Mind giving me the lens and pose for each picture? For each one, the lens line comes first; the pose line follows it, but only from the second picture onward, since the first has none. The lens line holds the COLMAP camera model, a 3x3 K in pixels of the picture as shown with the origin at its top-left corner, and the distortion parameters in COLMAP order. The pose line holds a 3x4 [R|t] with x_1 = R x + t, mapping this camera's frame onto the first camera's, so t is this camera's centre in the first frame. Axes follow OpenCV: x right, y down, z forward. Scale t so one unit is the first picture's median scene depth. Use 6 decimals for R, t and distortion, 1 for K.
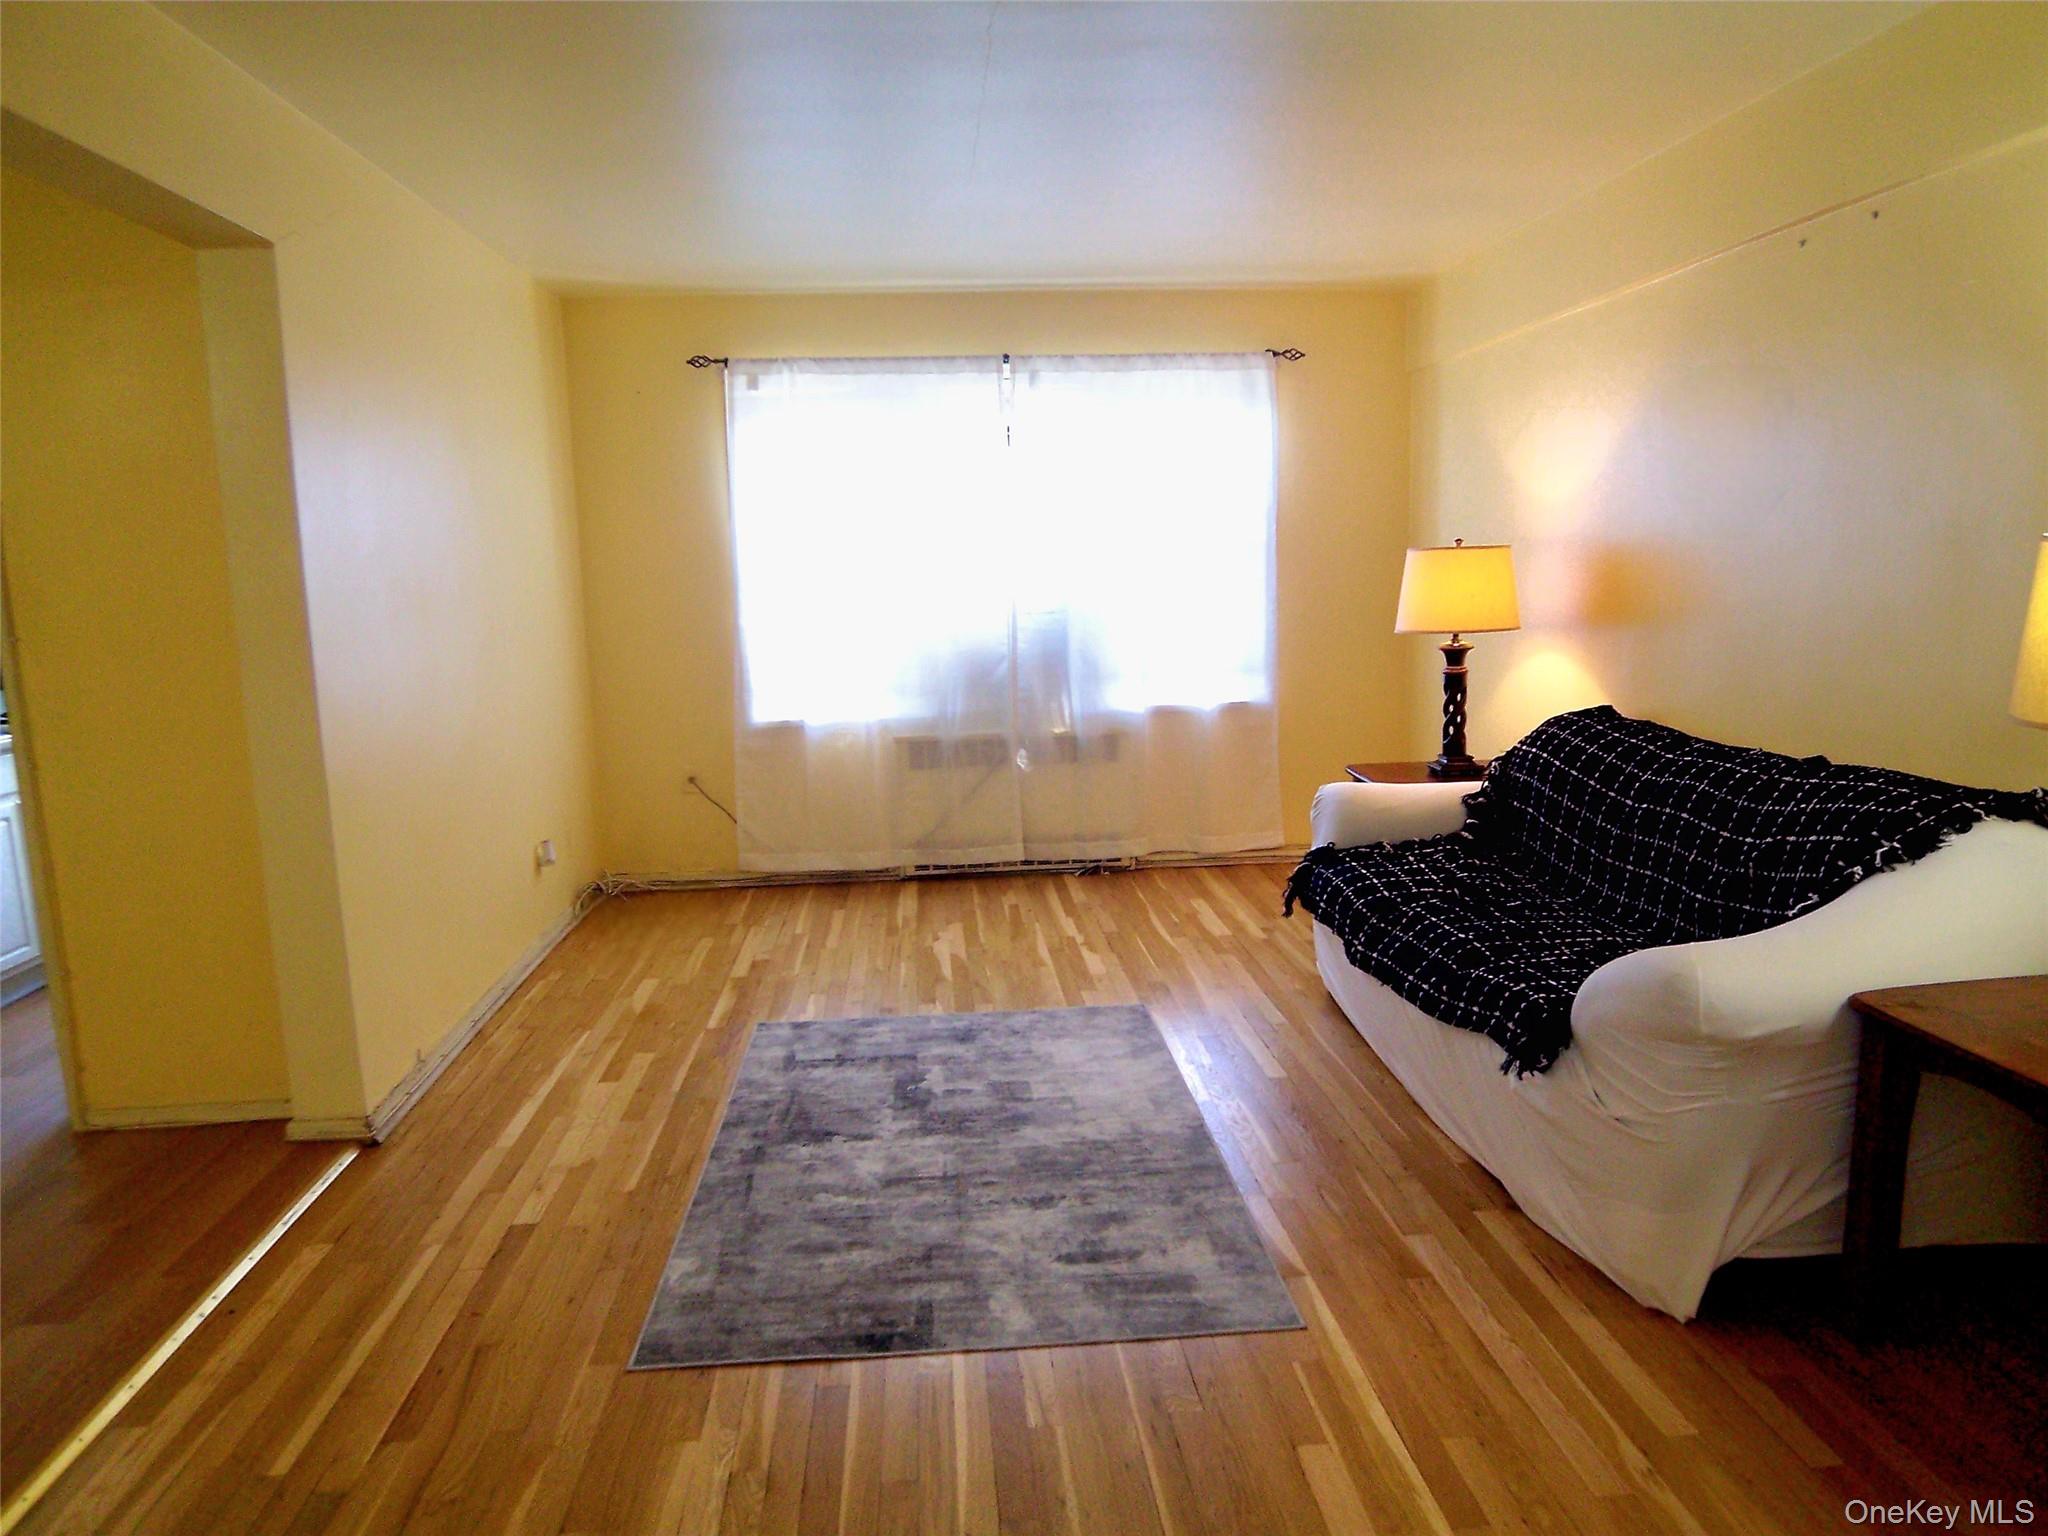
lens RADIAL K [[1376.6, 0, 1029.3], [0, 1376.6, 788.6], [0, 0, 1]] dist [-0.006855, -0.049778]
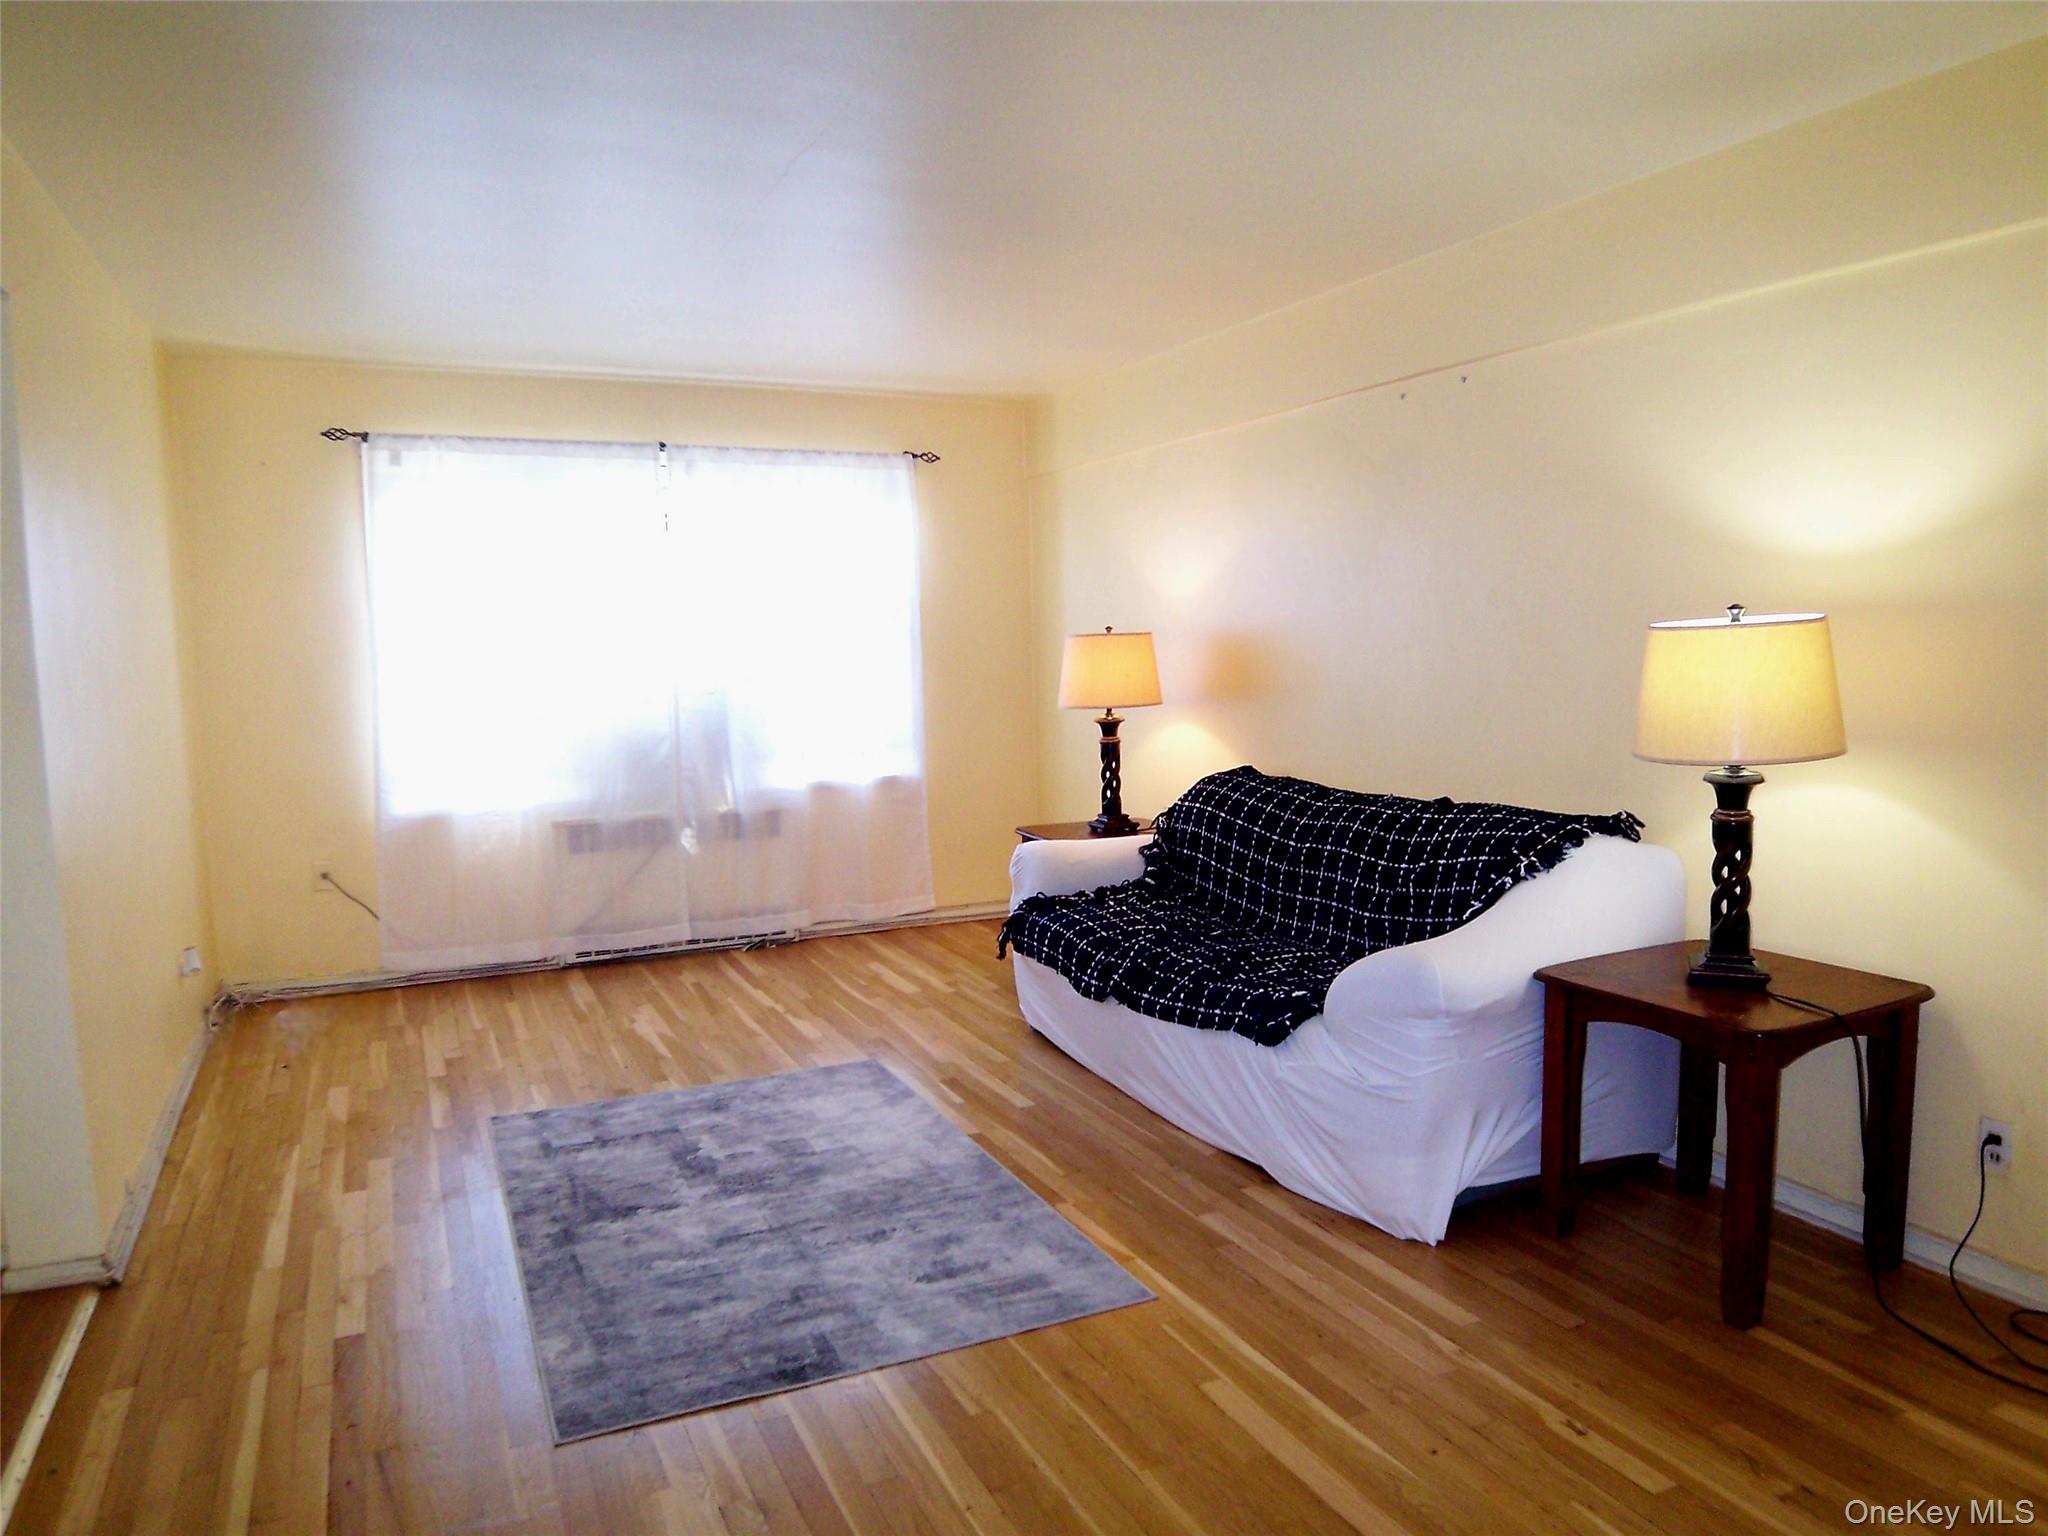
lens RADIAL K [[1378.7, 0, 1028.6], [0, 1378.7, 784.8], [0, 0, 1]] dist [0.005586, -0.056725]
pose [[0.936227, -0.030541, 0.350066, -0.216352], [0.052811, 0.997130, -0.054247, 0.012844], [-0.347404, 0.069275, 0.935153, -0.060962]]
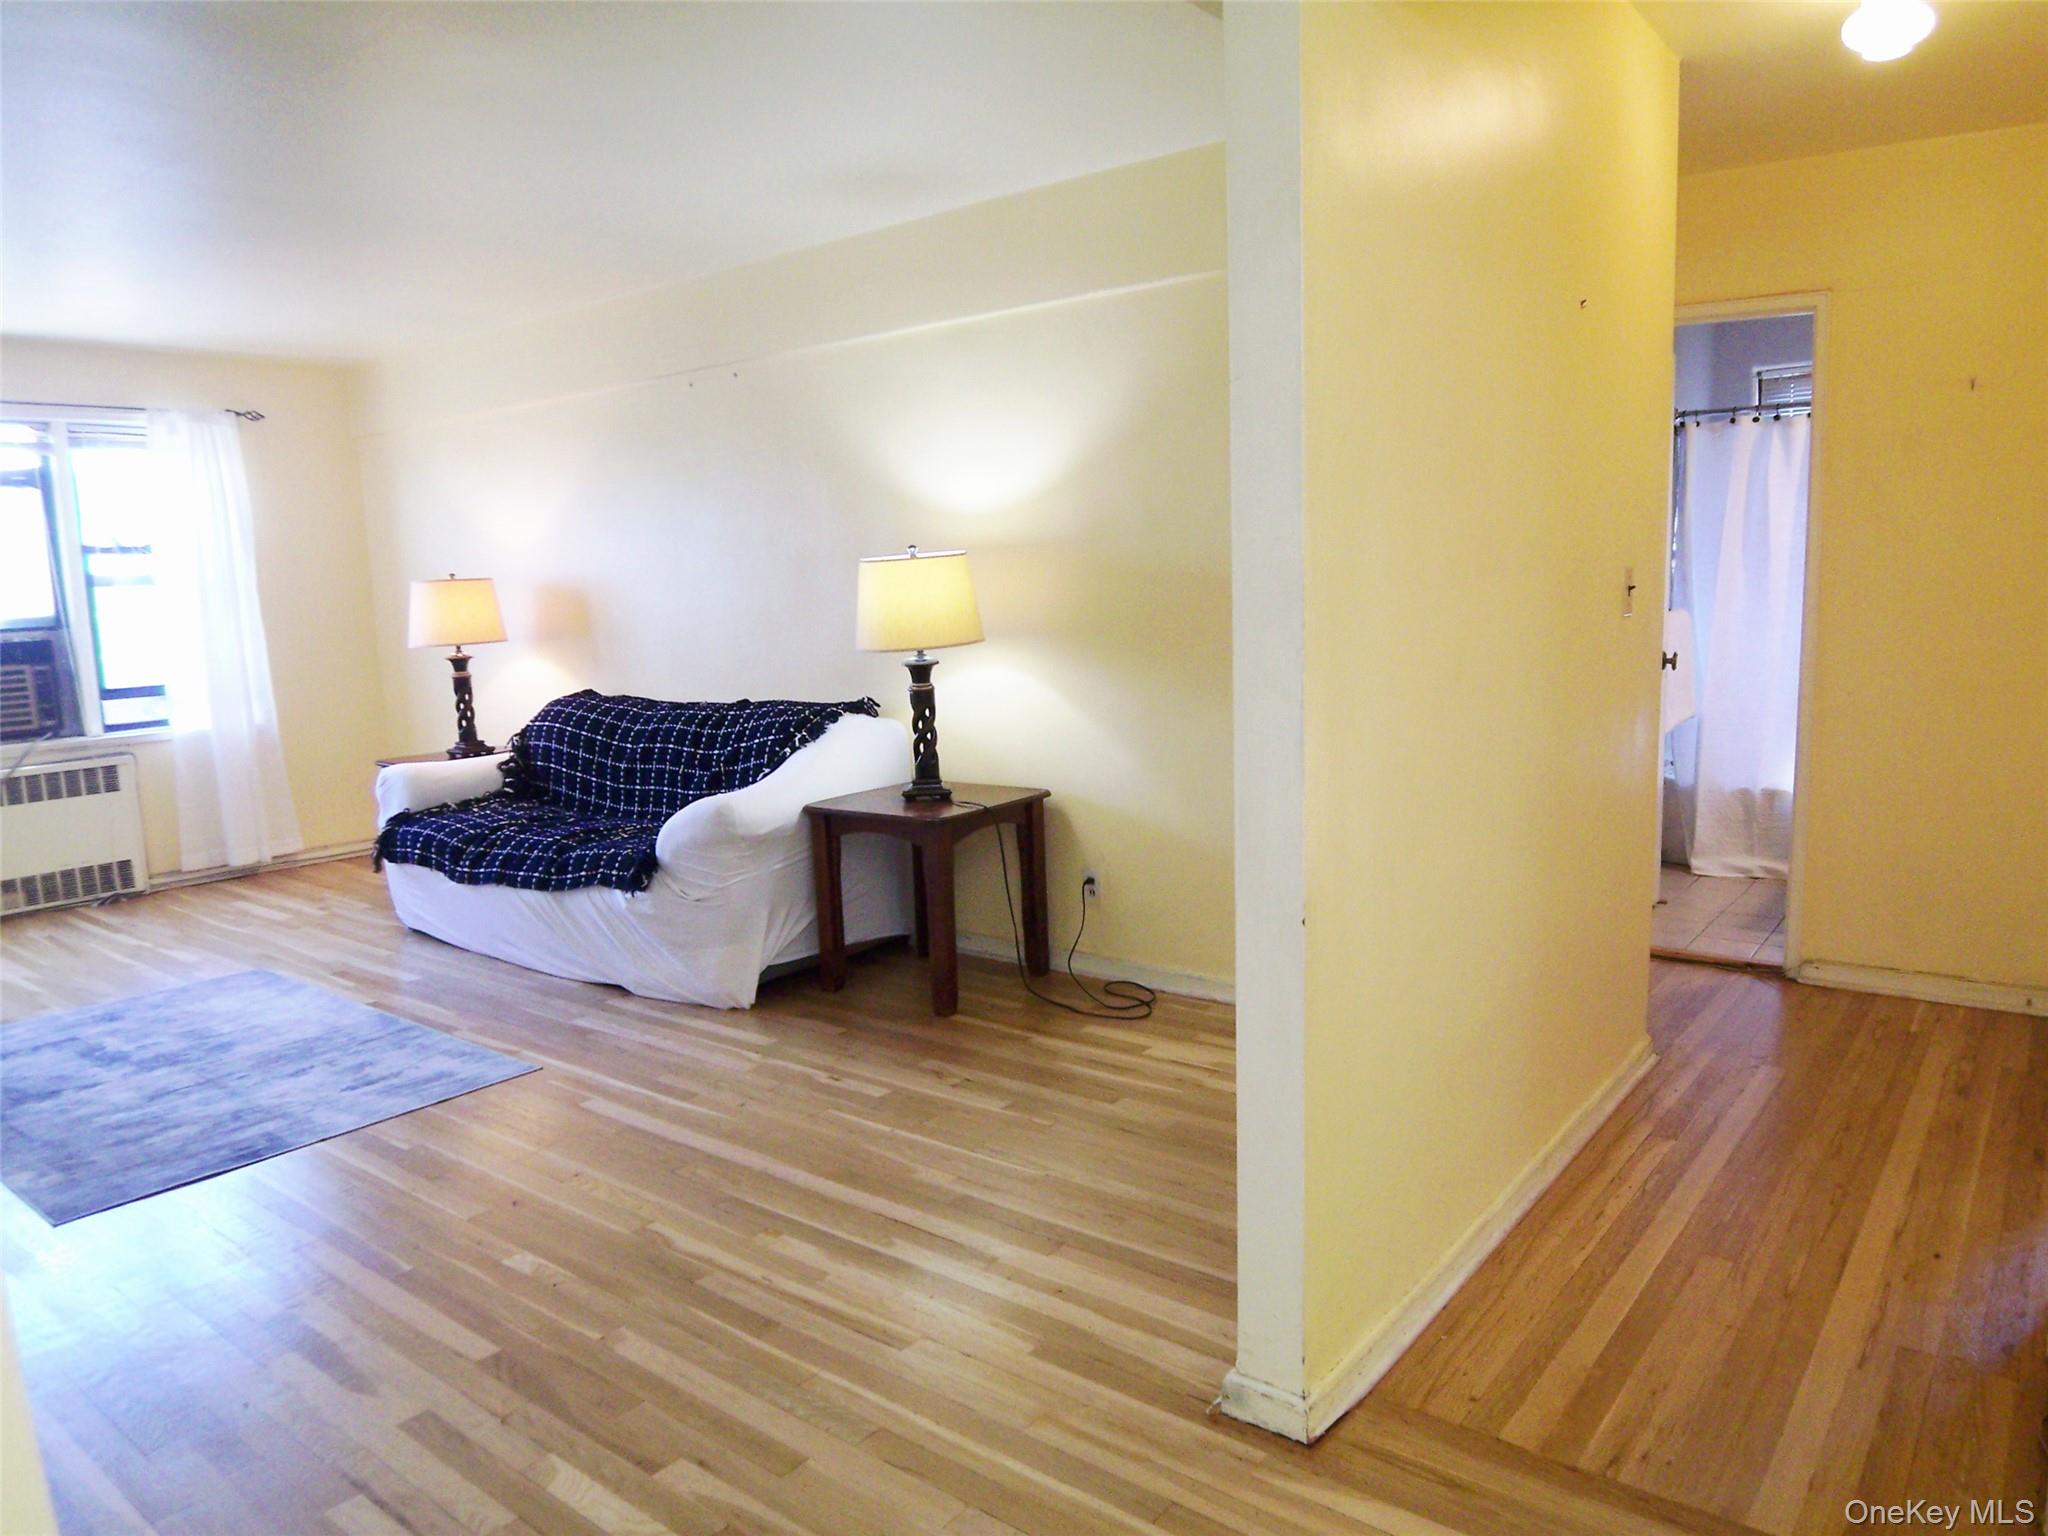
lens RADIAL K [[1376.6, 0, 1029.3], [0, 1376.6, 788.6], [0, 0, 1]] dist [-0.006855, -0.049778]
pose [[0.681105, -0.107065, 0.724315, -0.375423], [0.135026, 0.990651, 0.019464, 0.091034], [-0.719628, 0.084545, 0.689194, -0.357798]]
